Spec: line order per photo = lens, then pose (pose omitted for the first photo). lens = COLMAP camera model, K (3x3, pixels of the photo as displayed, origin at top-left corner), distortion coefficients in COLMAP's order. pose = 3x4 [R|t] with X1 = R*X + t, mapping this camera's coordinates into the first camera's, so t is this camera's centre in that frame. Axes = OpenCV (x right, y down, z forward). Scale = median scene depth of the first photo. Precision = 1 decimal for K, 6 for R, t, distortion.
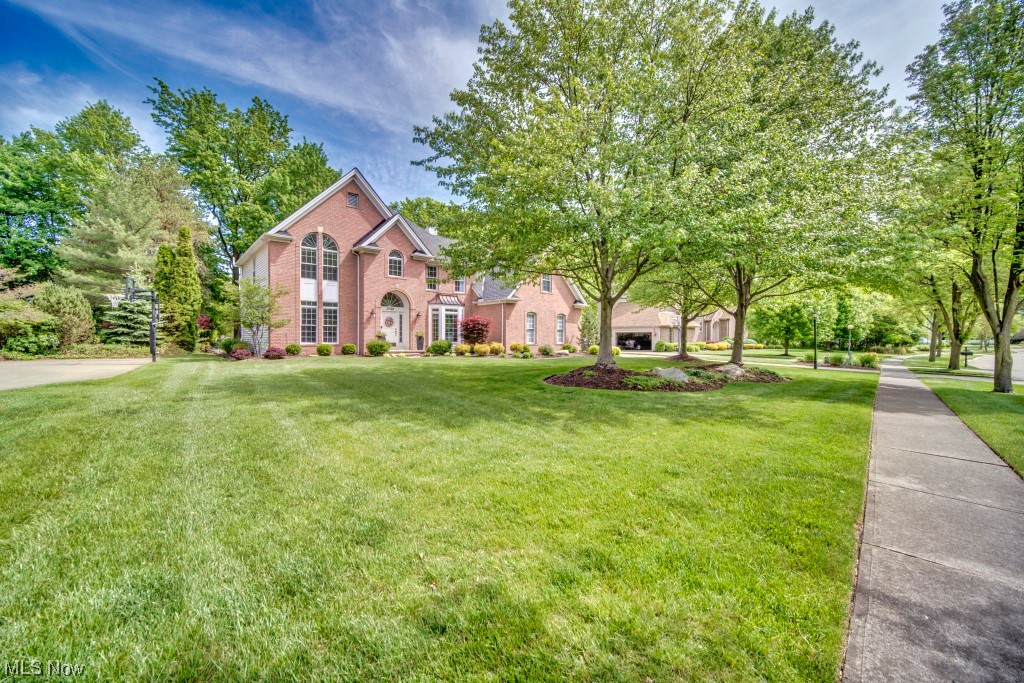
lens RADIAL K [[403.8, 0, 512.4], [0, 403.8, 339.2], [0, 0, 1]] dist [-0.001317, 0.000068]
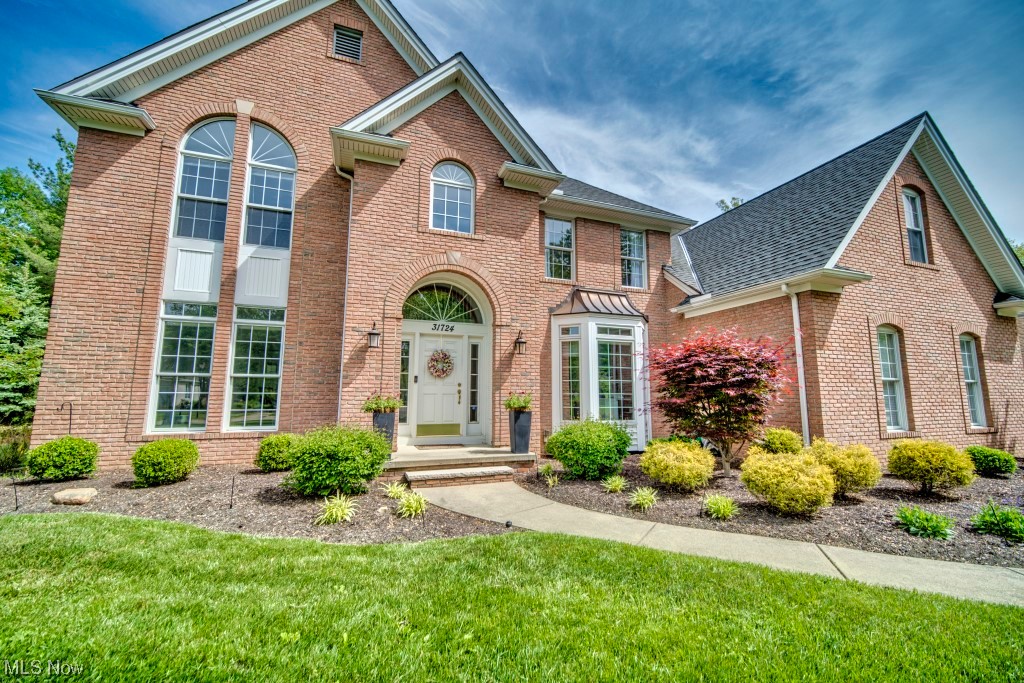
lens RADIAL K [[403.8, 0, 511.6], [0, 403.8, 339.4], [0, 0, 1]] dist [-0.001317, 0.000068]
pose [[0.936696, -0.044025, -0.347365, -0.122057], [-0.002971, 0.991029, -0.133615, -0.017238], [0.350131, 0.126188, 0.928162, 0.690883]]
